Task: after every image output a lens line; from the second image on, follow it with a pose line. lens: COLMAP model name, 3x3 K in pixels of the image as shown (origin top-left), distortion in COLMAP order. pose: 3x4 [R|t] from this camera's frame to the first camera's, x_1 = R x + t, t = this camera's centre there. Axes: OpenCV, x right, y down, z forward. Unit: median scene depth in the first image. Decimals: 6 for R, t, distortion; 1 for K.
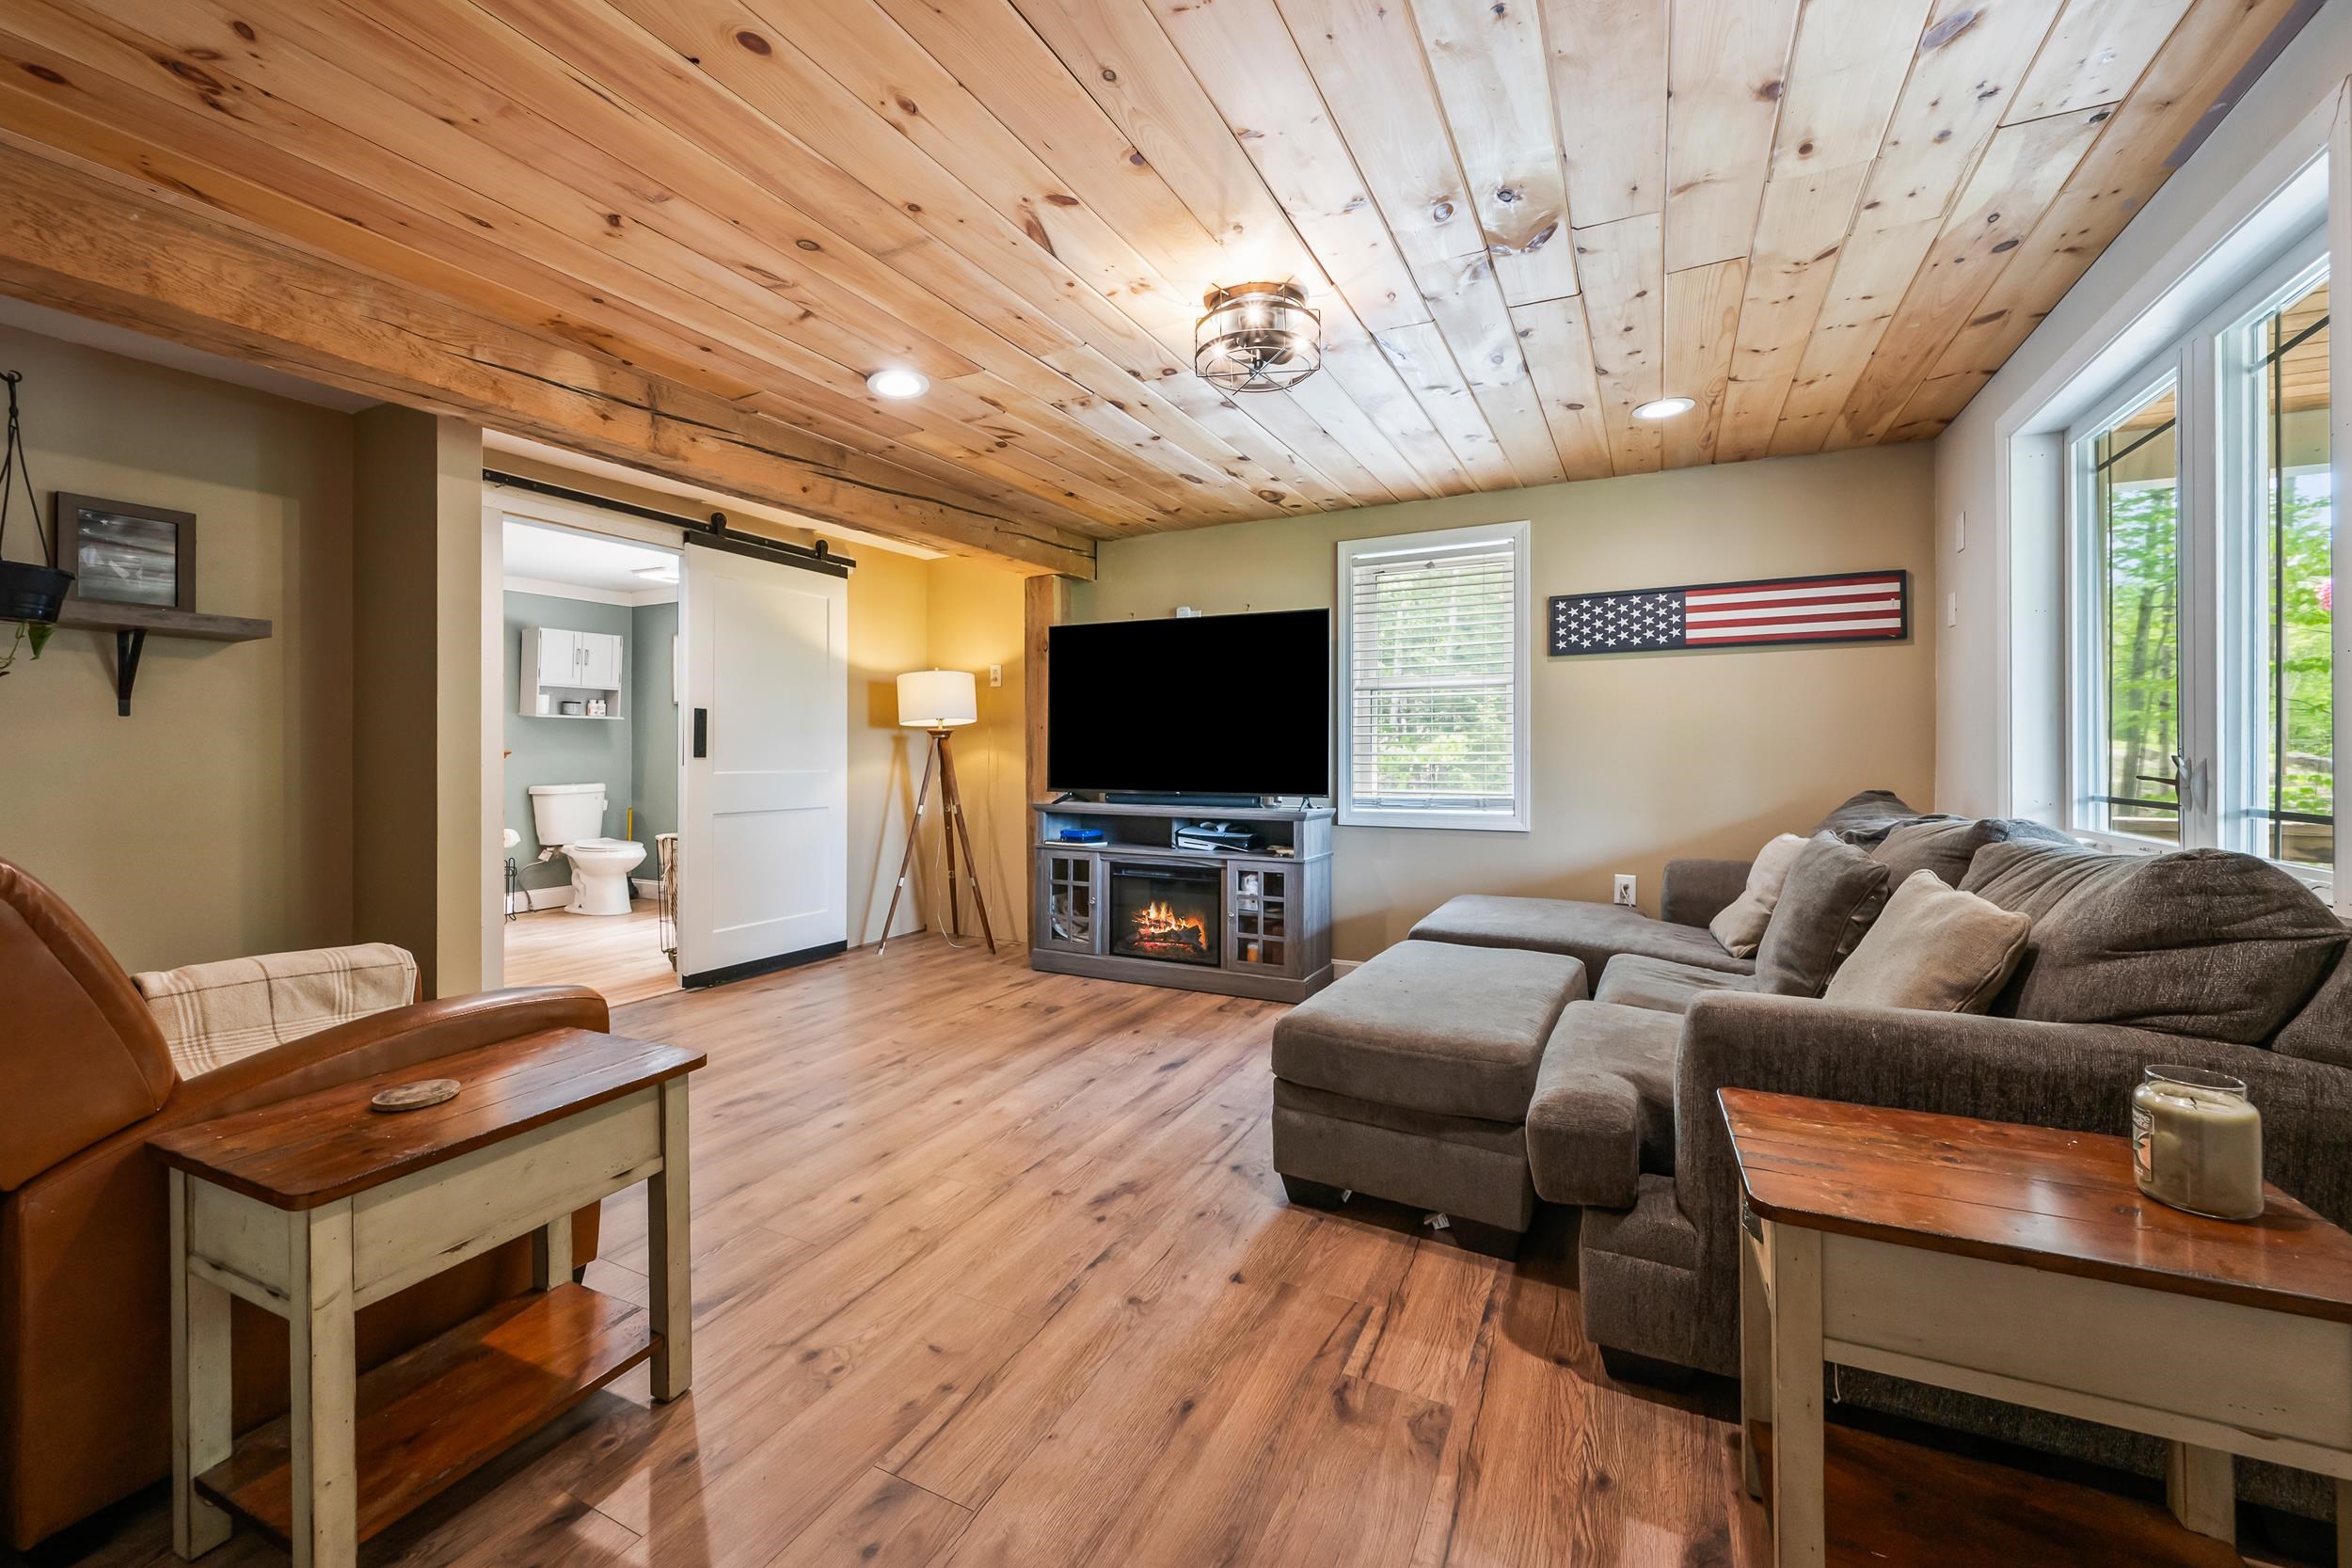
lens RADIAL K [[930.5, 0, 1170.2], [0, 930.5, 750.2], [0, 0, 1]] dist [-0.001536, 0.000387]
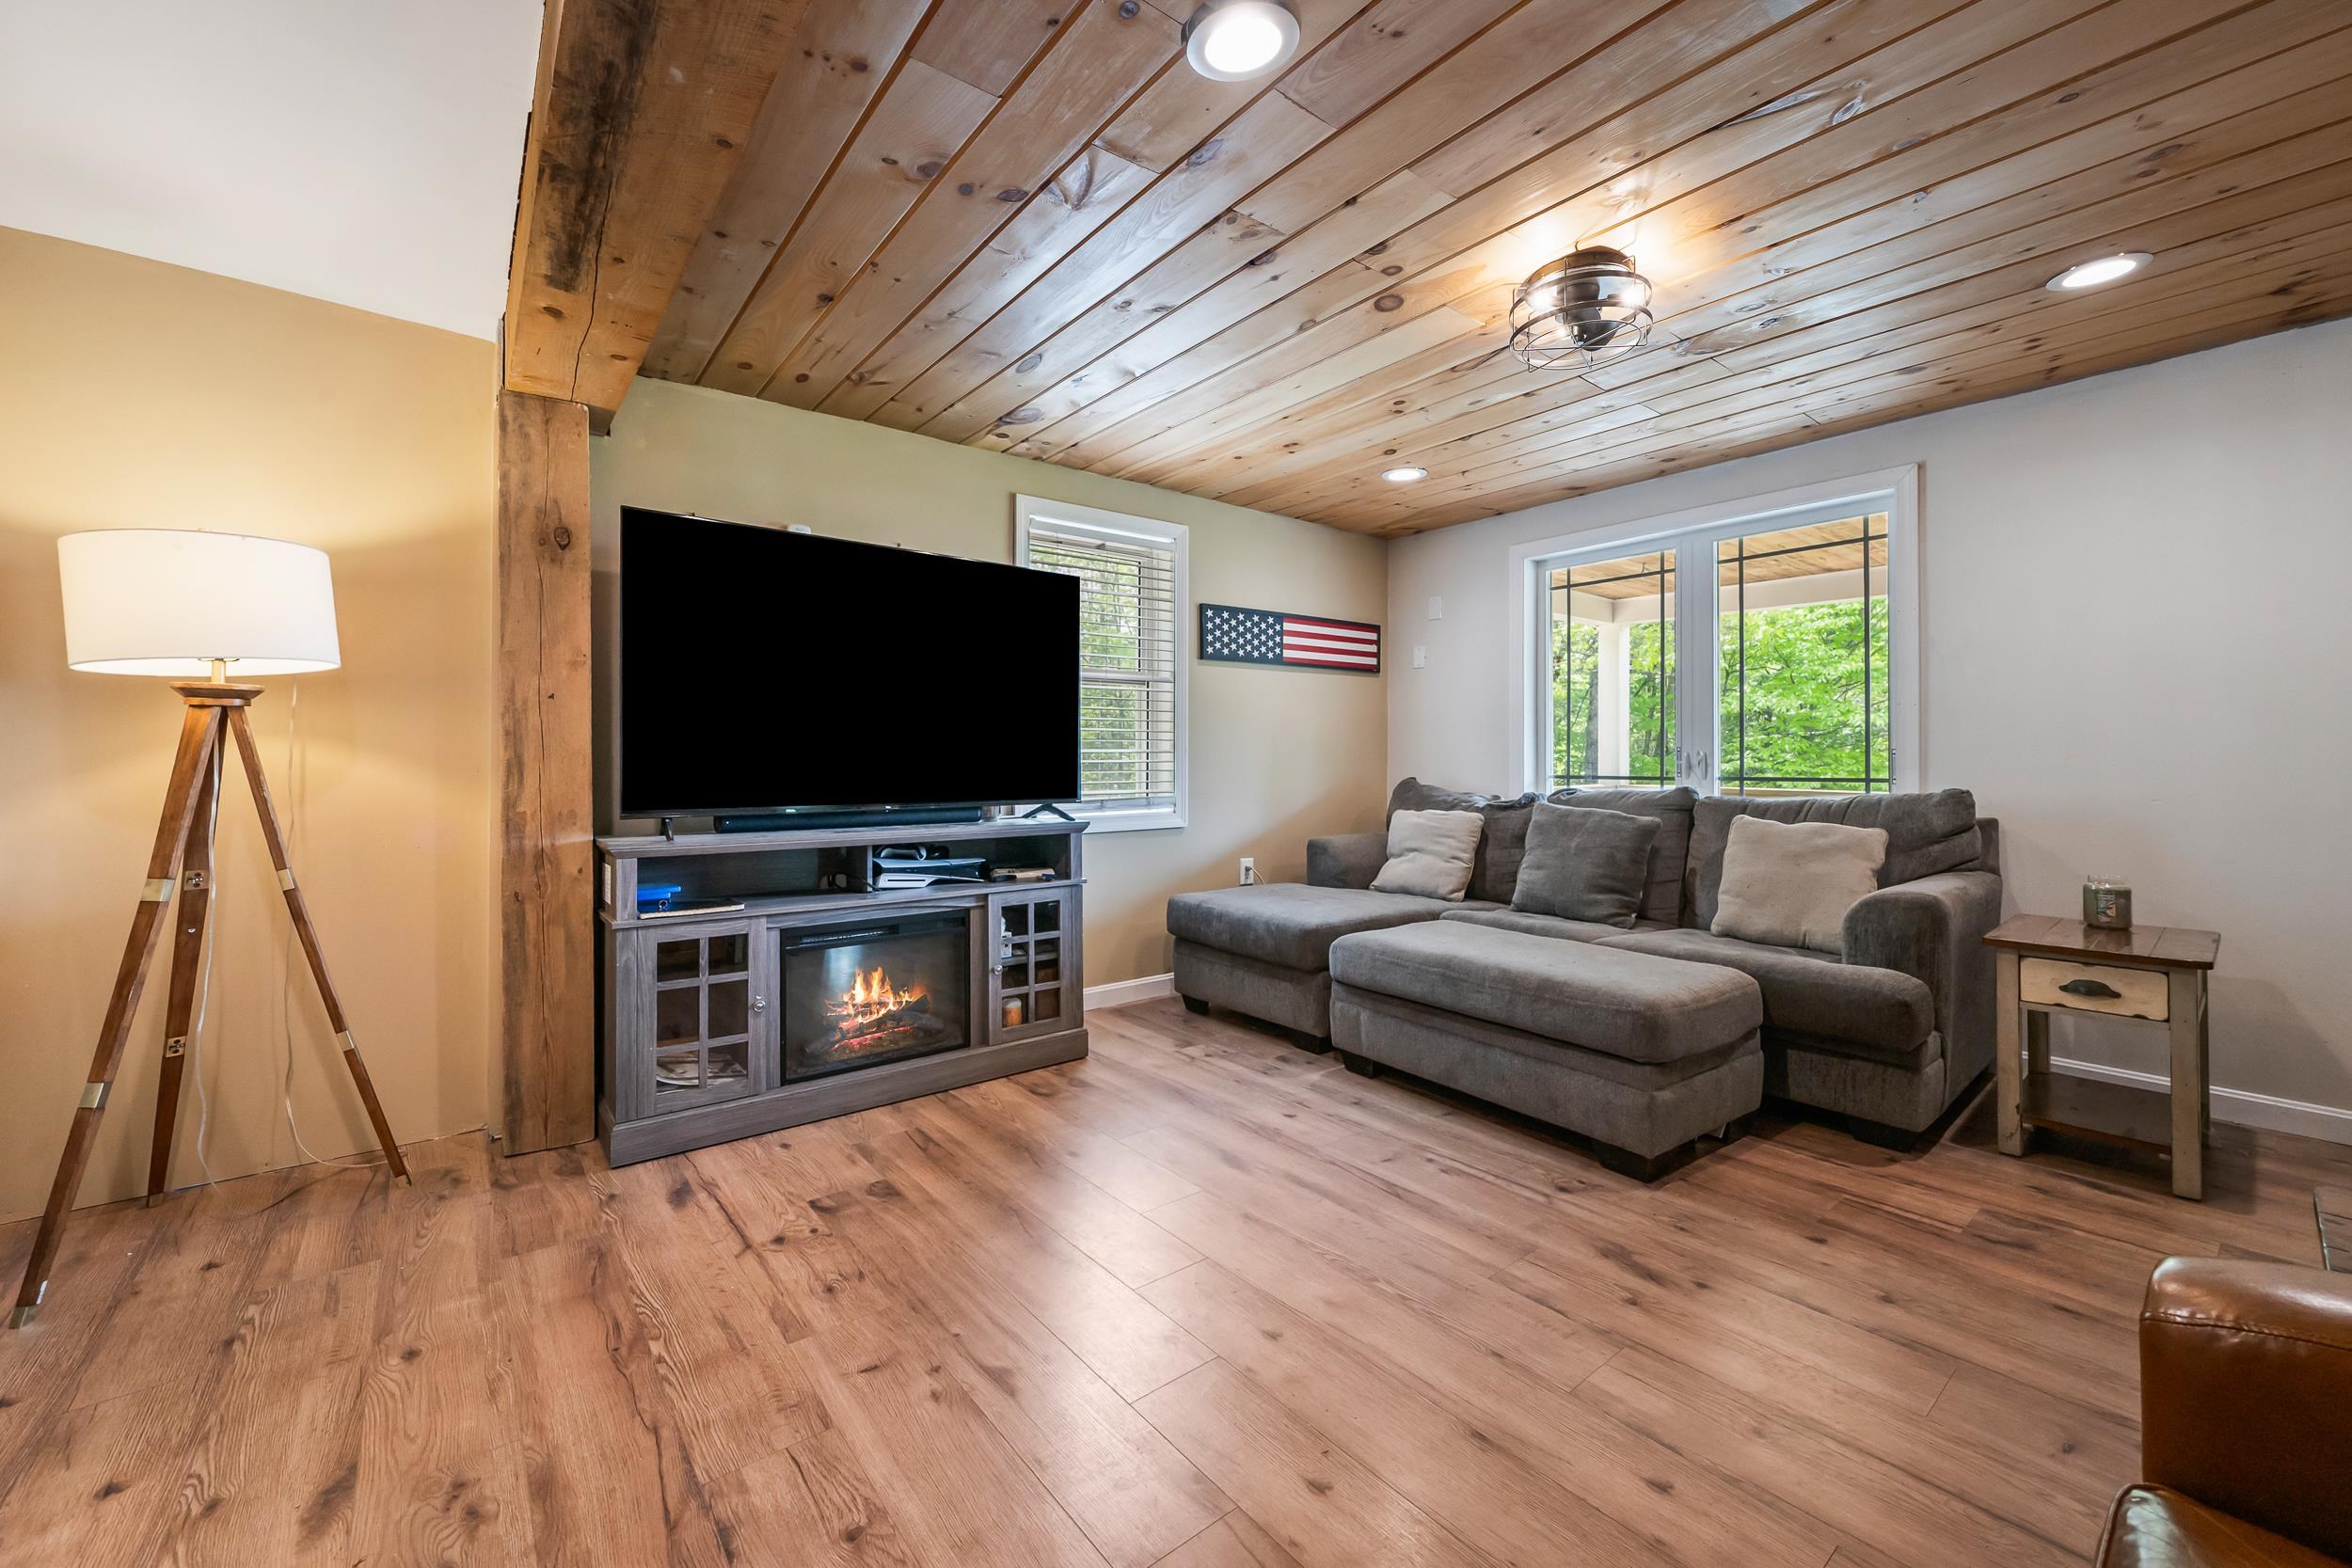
lens RADIAL K [[930.5, 0, 1178.2], [0, 930.5, 767.1], [0, 0, 1]] dist [-0.001536, 0.000387]
pose [[0.412762, -0.010503, 0.910778, -0.572666], [-0.003799, 0.999905, 0.013252, 0.007420], [-0.910831, -0.008930, 0.412683, 0.591547]]
